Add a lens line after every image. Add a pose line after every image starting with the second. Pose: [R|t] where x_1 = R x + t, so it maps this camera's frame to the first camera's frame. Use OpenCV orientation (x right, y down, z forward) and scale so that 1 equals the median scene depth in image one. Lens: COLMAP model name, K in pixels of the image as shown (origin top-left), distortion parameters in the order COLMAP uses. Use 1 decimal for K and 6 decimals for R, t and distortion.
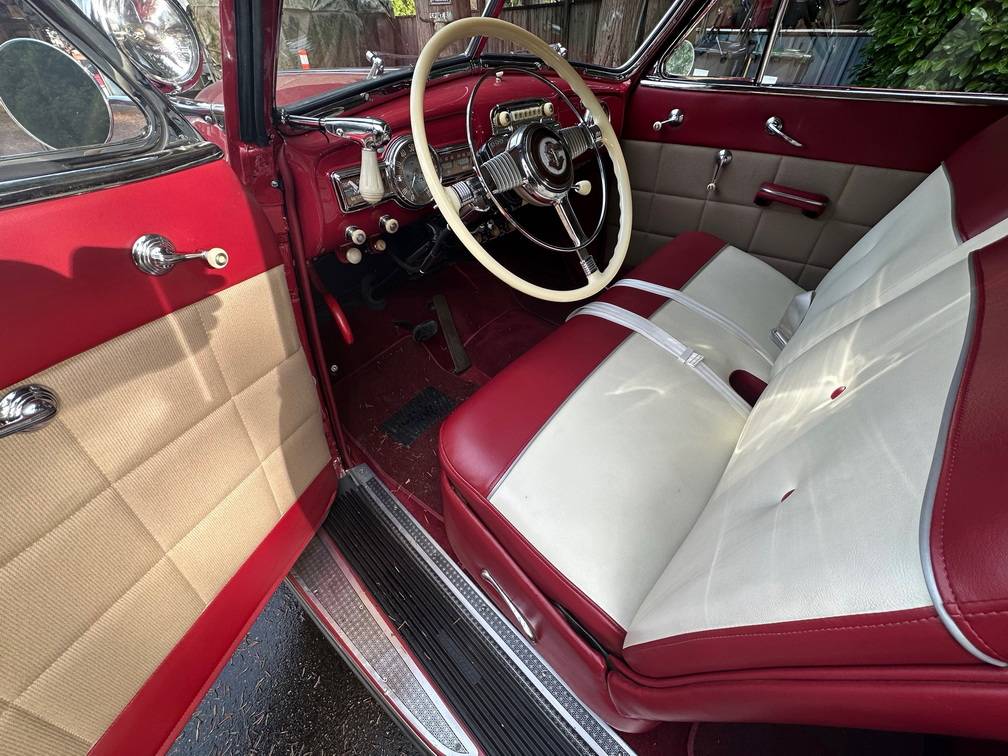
lens RADIAL K [[402.1, 0, 504.0], [0, 402.1, 378.0], [0, 0, 1]] dist [-0.001317, 0.000068]
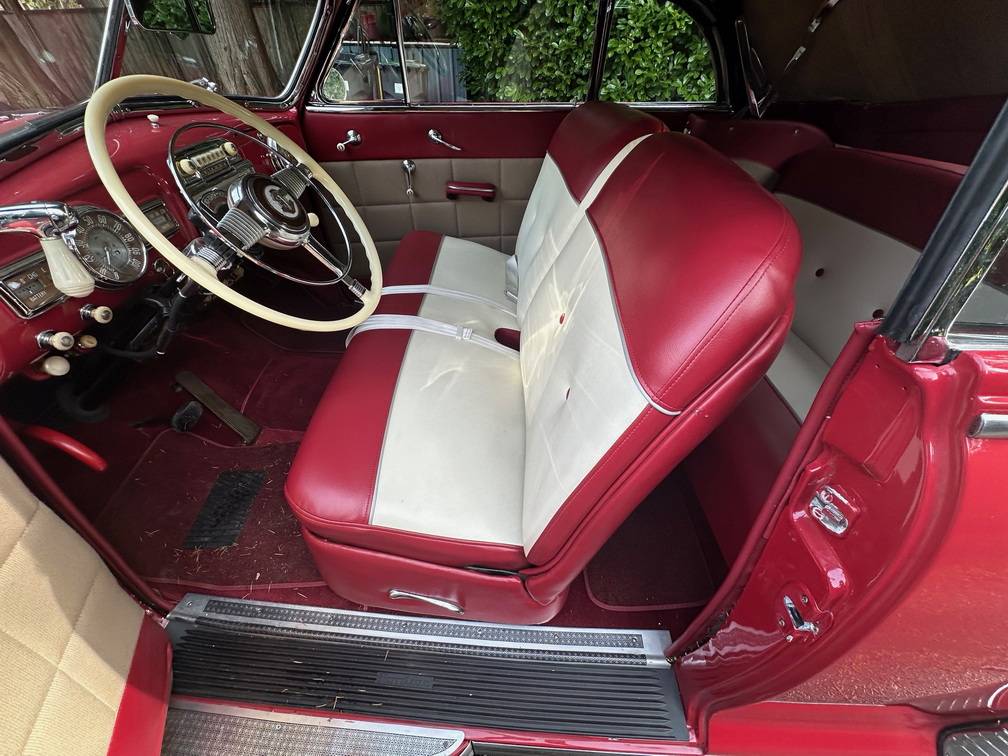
lens RADIAL K [[402.1, 0, 504.0], [0, 402.1, 378.0], [0, 0, 1]] dist [-0.001317, 0.000068]
pose [[0.766470, -0.407607, 0.496366, -0.095599], [0.412496, 0.904769, 0.106020, -0.007253], [-0.492312, 0.123488, 0.861615, -0.085753]]
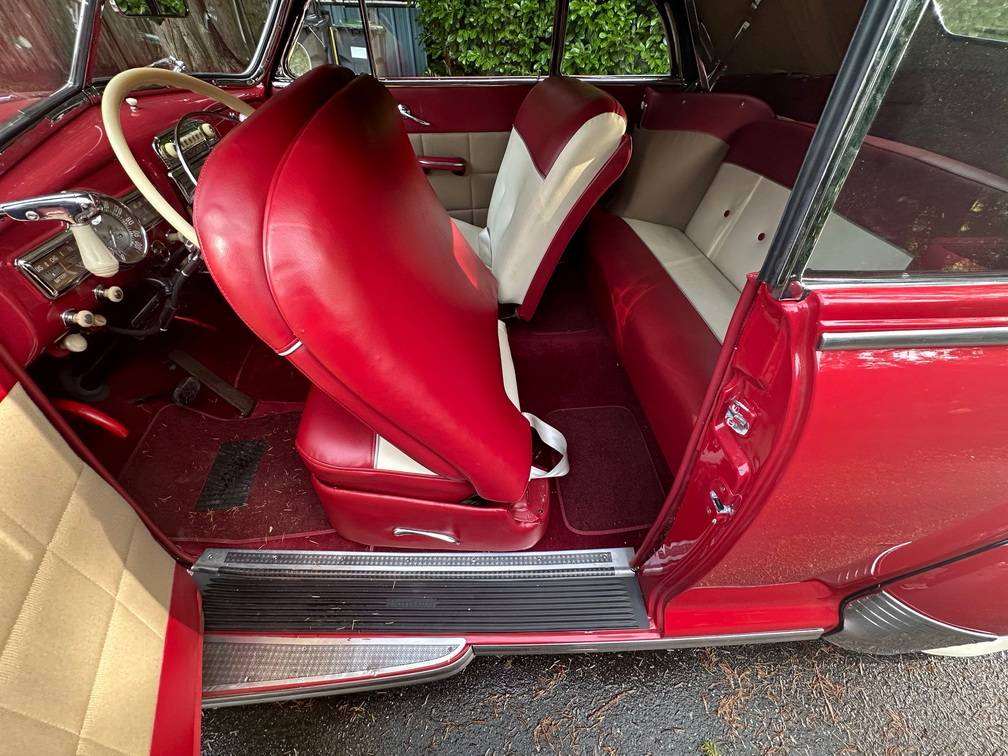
lens RADIAL K [[402.1, 0, 504.0], [0, 402.1, 378.0], [0, 0, 1]] dist [-0.001317, 0.000068]
pose [[0.716416, -0.473155, 0.512712, -0.177856], [0.444892, 0.875912, 0.186682, 0.005095], [-0.537420, 0.094359, 0.838019, -0.176450]]
